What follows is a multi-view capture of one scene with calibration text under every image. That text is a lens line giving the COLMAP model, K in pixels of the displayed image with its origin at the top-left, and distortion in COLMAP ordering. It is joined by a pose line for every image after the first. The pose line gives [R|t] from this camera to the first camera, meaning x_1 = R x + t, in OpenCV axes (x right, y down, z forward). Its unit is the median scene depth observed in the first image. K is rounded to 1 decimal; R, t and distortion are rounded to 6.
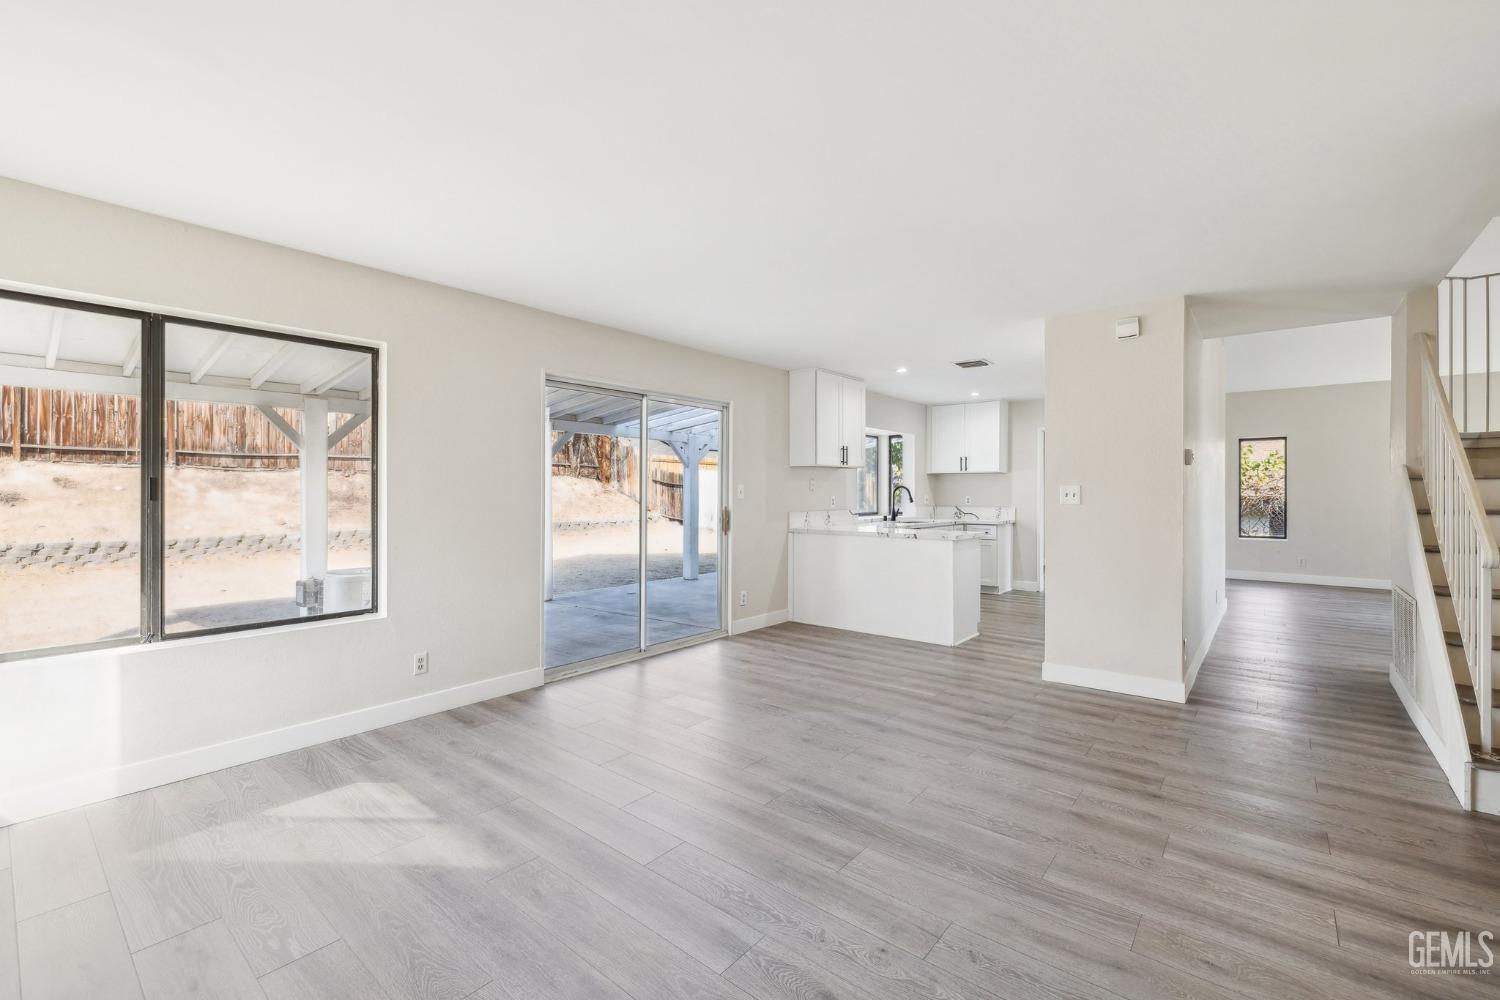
lens RADIAL K [[638.1, 0, 761.8], [0, 638.1, 493.1], [0, 0, 1]] dist [-0.002676, 0.001880]
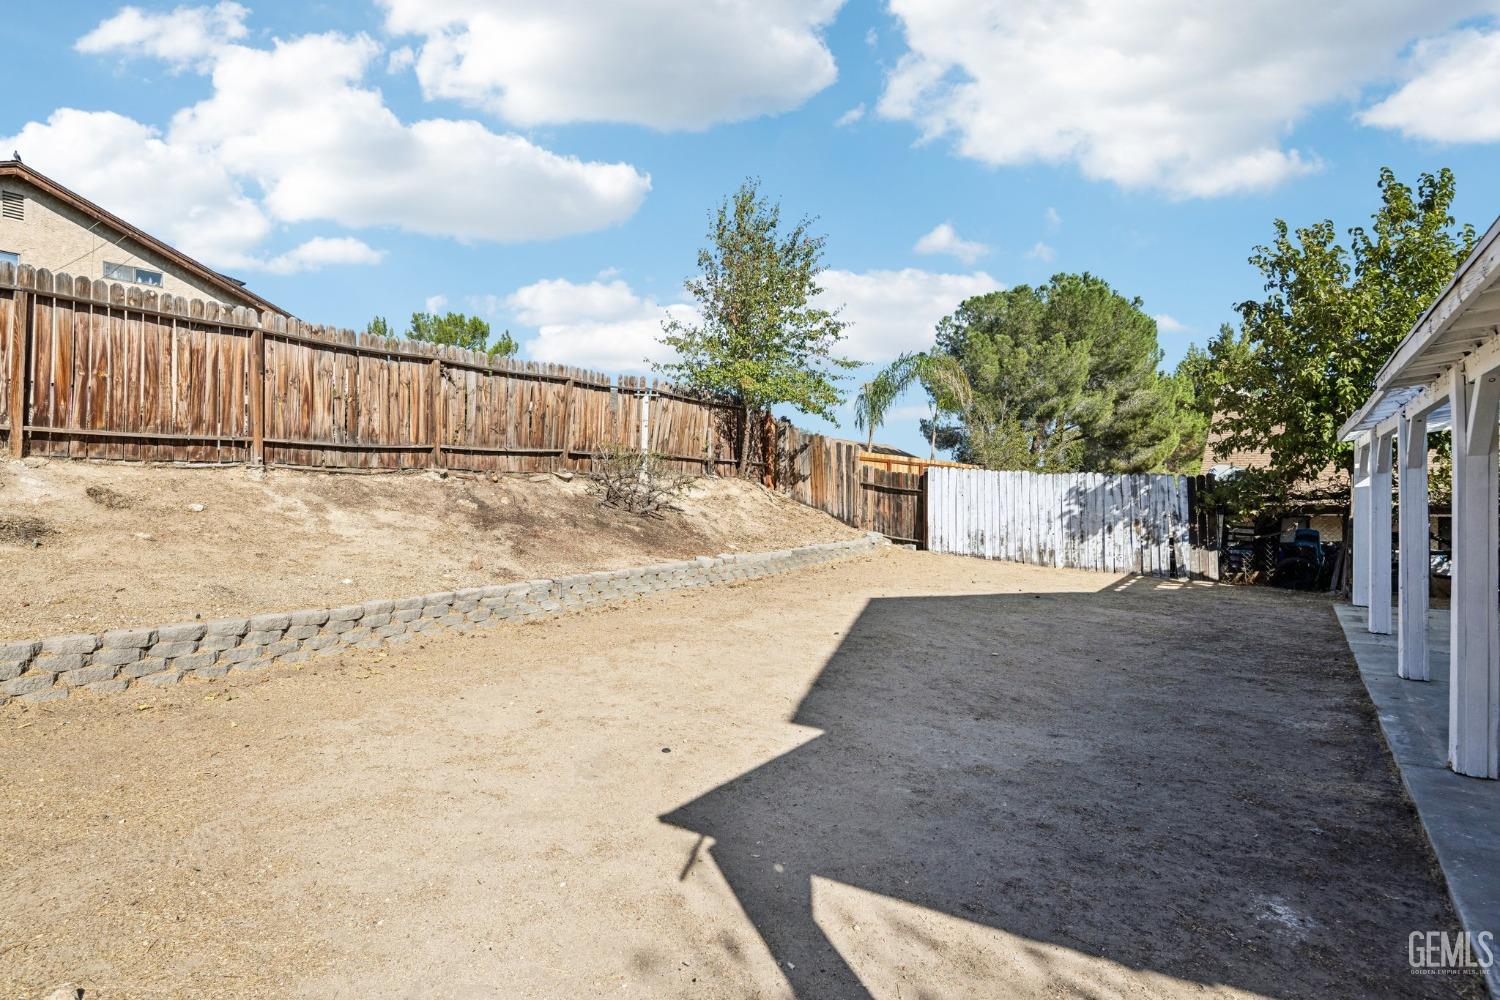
lens RADIAL K [[749.6, 0, 749.9], [0, 749.6, 492.8], [0, 0, 1]] dist [-0.002108, 0.000042]
pose [[0.998320, -0.003888, 0.057807, -0.827607], [0.003931, 0.999992, -0.000641, -0.025074], [-0.057805, 0.000867, 0.998328, 0.481926]]
